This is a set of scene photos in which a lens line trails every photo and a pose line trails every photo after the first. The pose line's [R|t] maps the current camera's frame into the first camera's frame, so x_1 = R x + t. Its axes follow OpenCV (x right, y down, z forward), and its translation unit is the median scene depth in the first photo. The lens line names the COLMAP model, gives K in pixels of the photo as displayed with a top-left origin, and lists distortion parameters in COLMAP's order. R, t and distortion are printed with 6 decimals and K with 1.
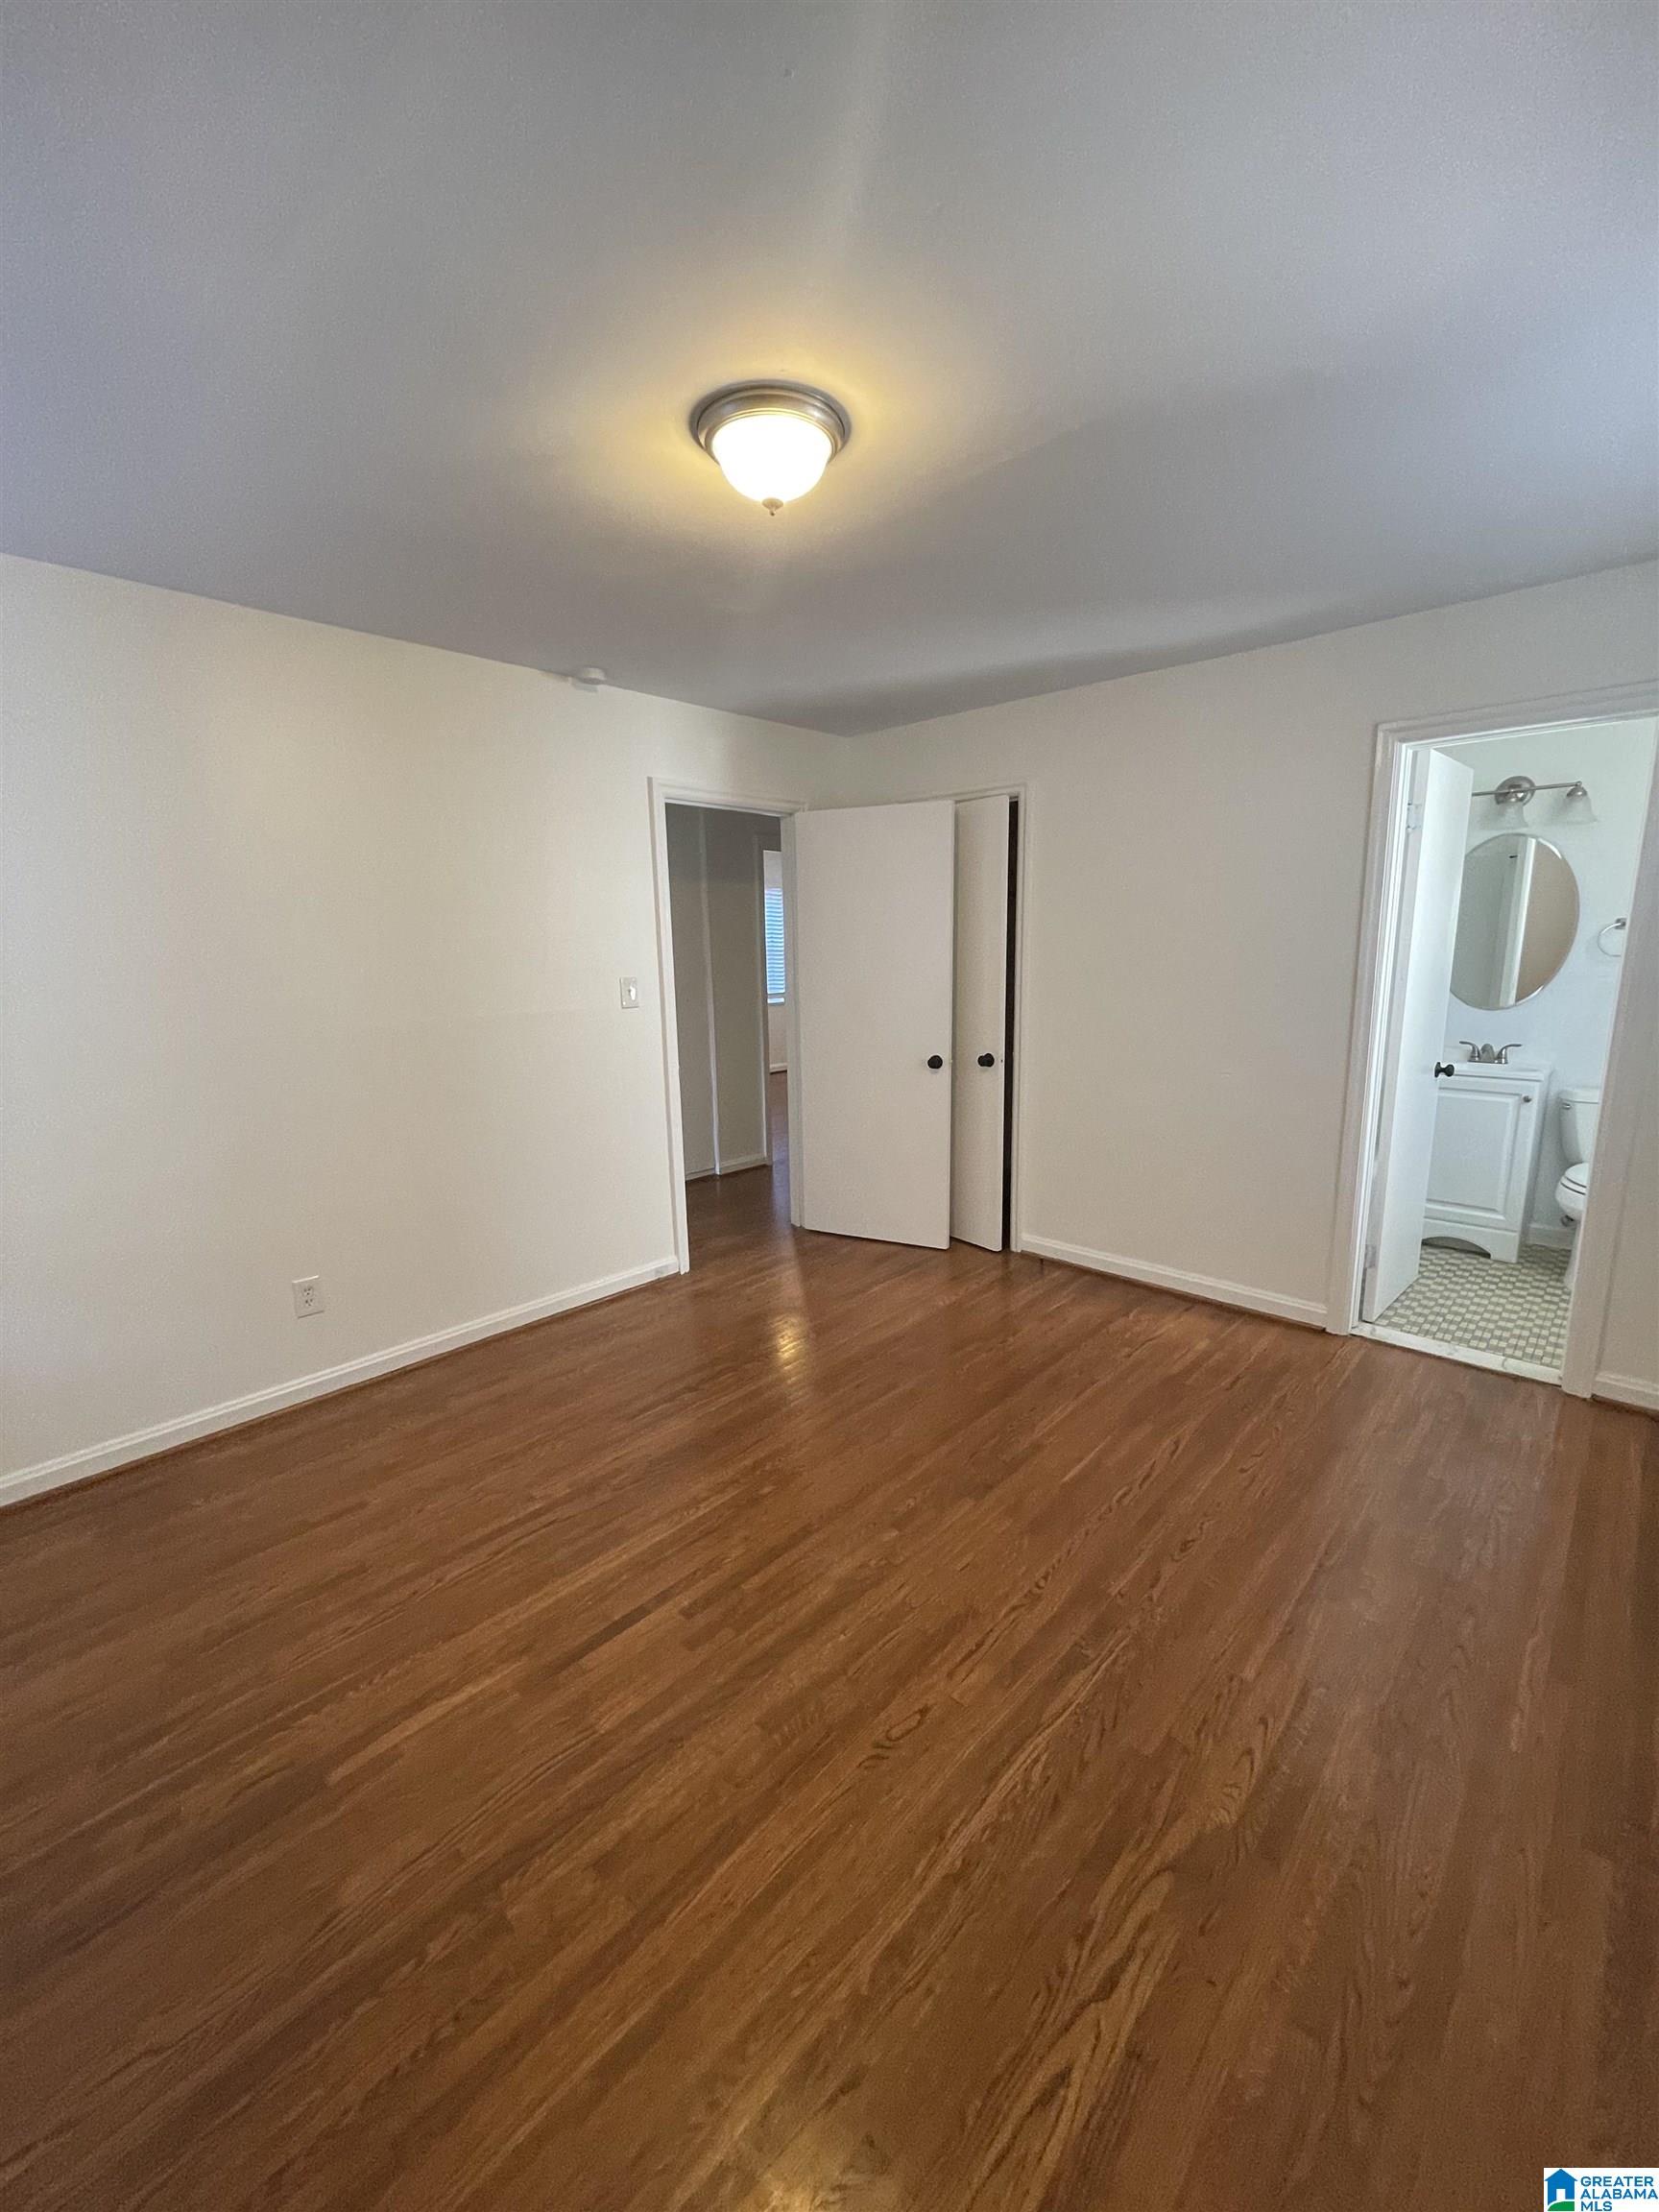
lens RADIAL K [[893.8, 0, 827.7], [0, 893.8, 1115.0], [0, 0, 1]] dist [-0.000478, 0.001107]
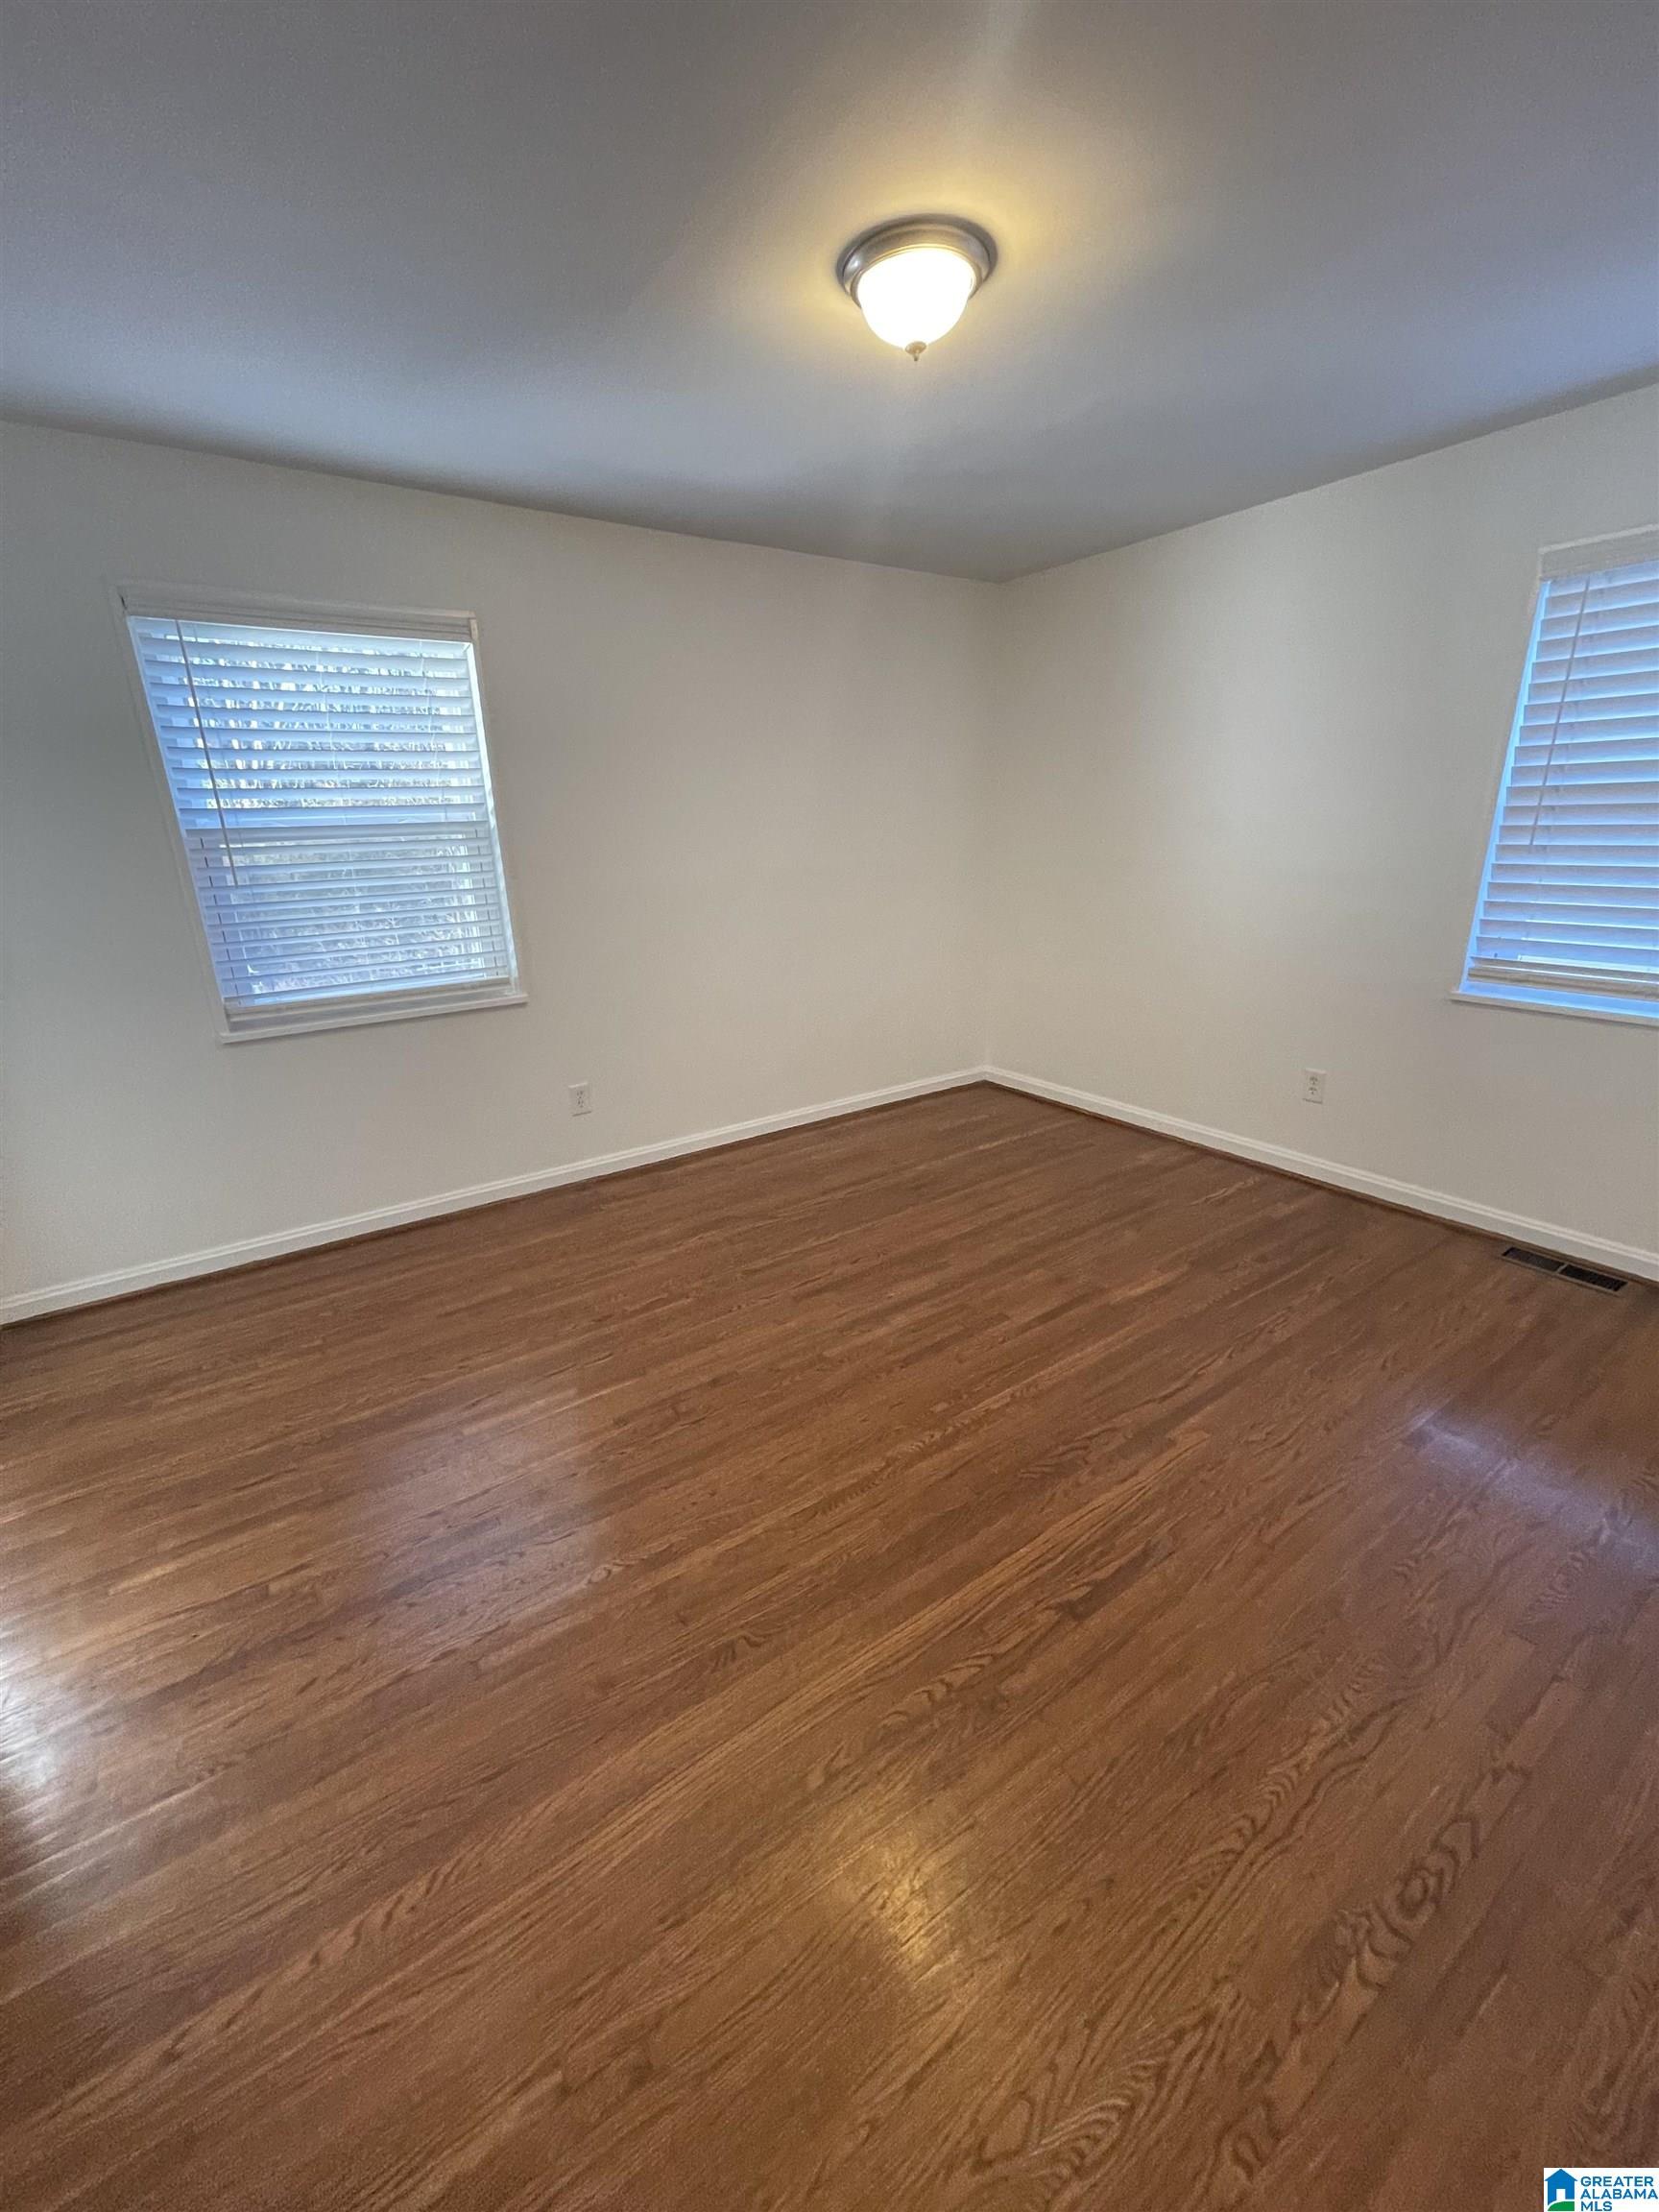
lens RADIAL K [[893.8, 0, 828.9], [0, 893.8, 1106.4], [0, 0, 1]] dist [-0.000478, 0.001107]
pose [[-0.978114, -0.018614, 0.207236, -0.099214], [0.084772, 0.873928, 0.478606, -0.216627], [-0.190018, 0.485699, -0.853223, 1.168041]]
